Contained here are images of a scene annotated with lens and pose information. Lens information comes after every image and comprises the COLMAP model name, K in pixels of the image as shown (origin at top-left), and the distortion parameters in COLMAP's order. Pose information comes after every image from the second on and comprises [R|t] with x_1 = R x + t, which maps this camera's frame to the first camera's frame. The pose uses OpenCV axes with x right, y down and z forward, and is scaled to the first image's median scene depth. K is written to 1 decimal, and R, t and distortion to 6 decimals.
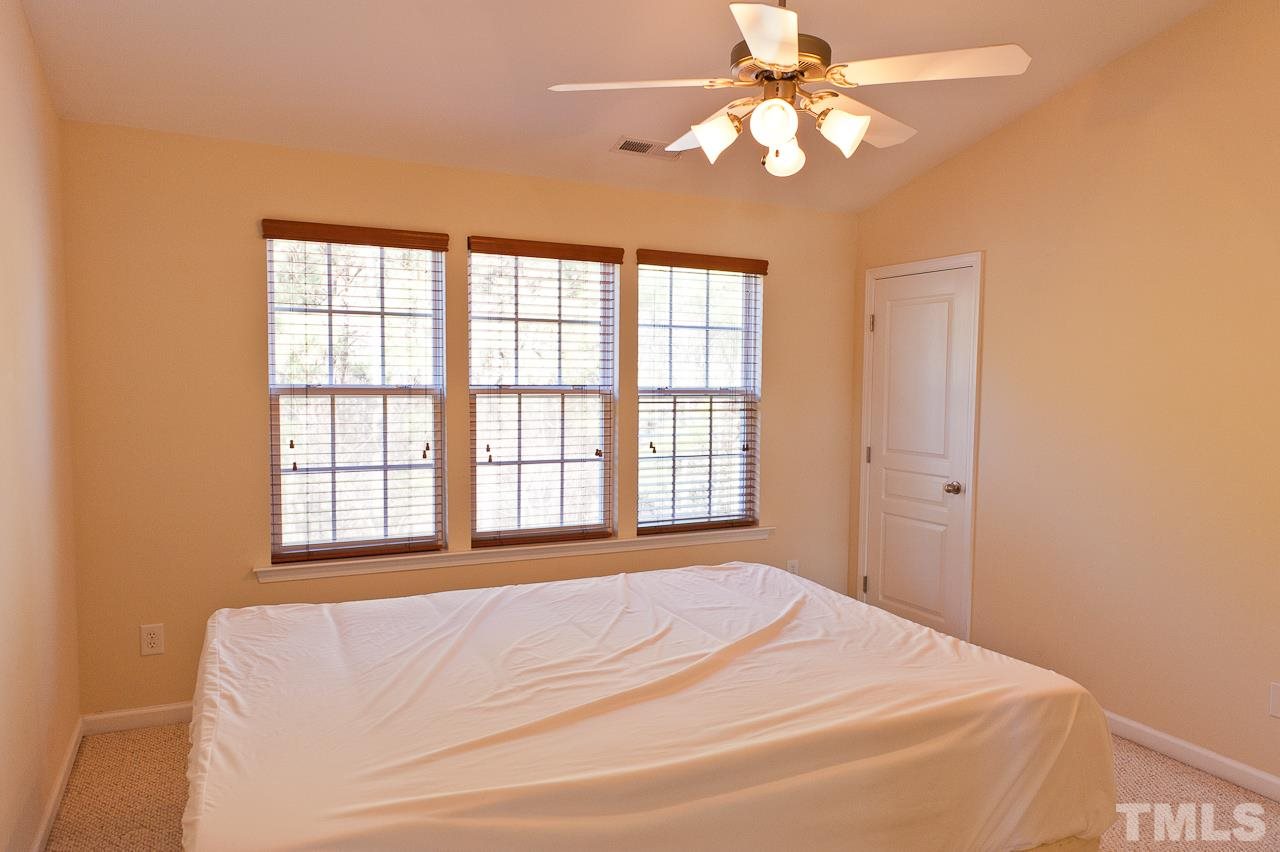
lens RADIAL K [[863.4, 0, 639.5], [0, 863.4, 473.9], [0, 0, 1]] dist [-0.031323, -0.001634]
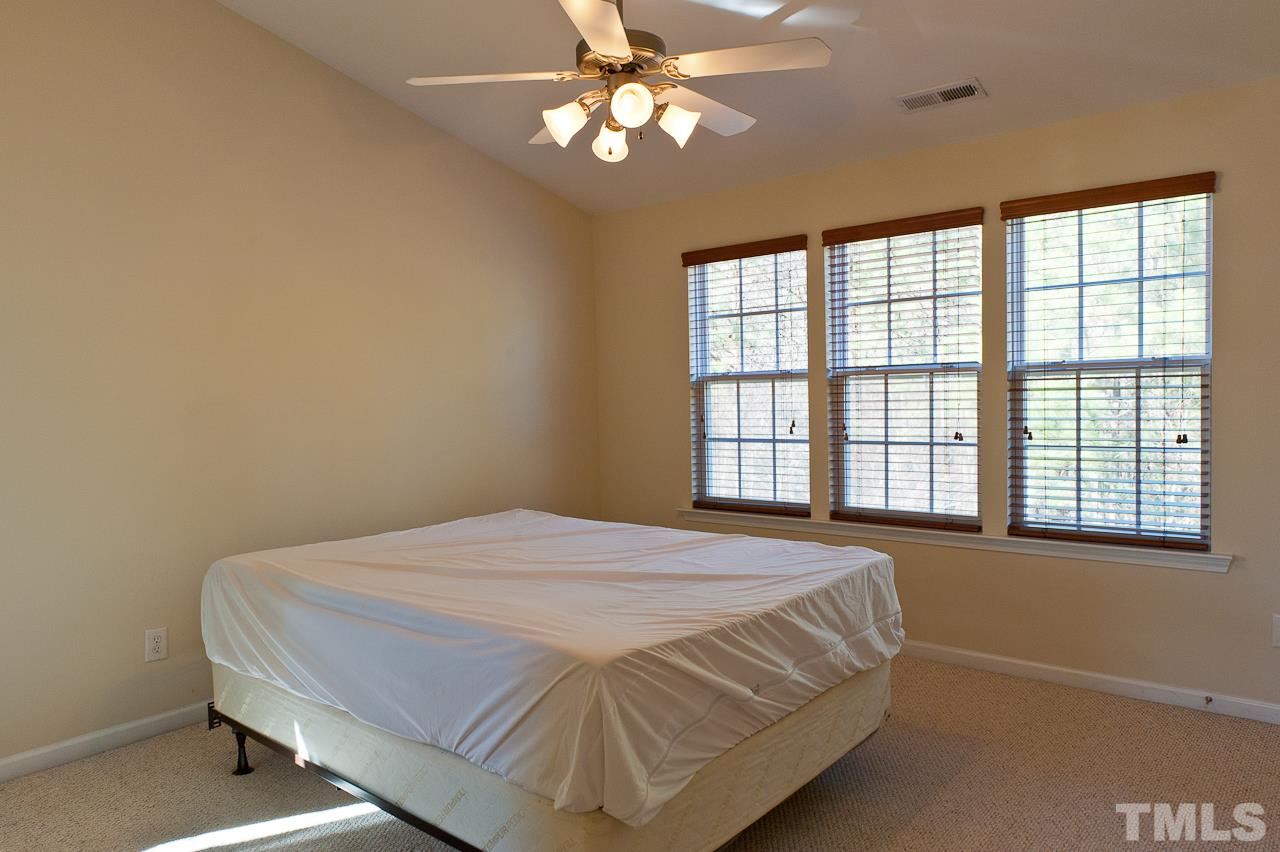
lens RADIAL K [[862.1, 0, 636.3], [0, 862.1, 431.9], [0, 0, 1]] dist [0.006863, -0.007002]
pose [[0.395183, 0.039298, -0.917761, 0.667640], [-0.050391, 0.998508, 0.021057, -0.032117], [0.917219, 0.037925, 0.396574, 0.334329]]
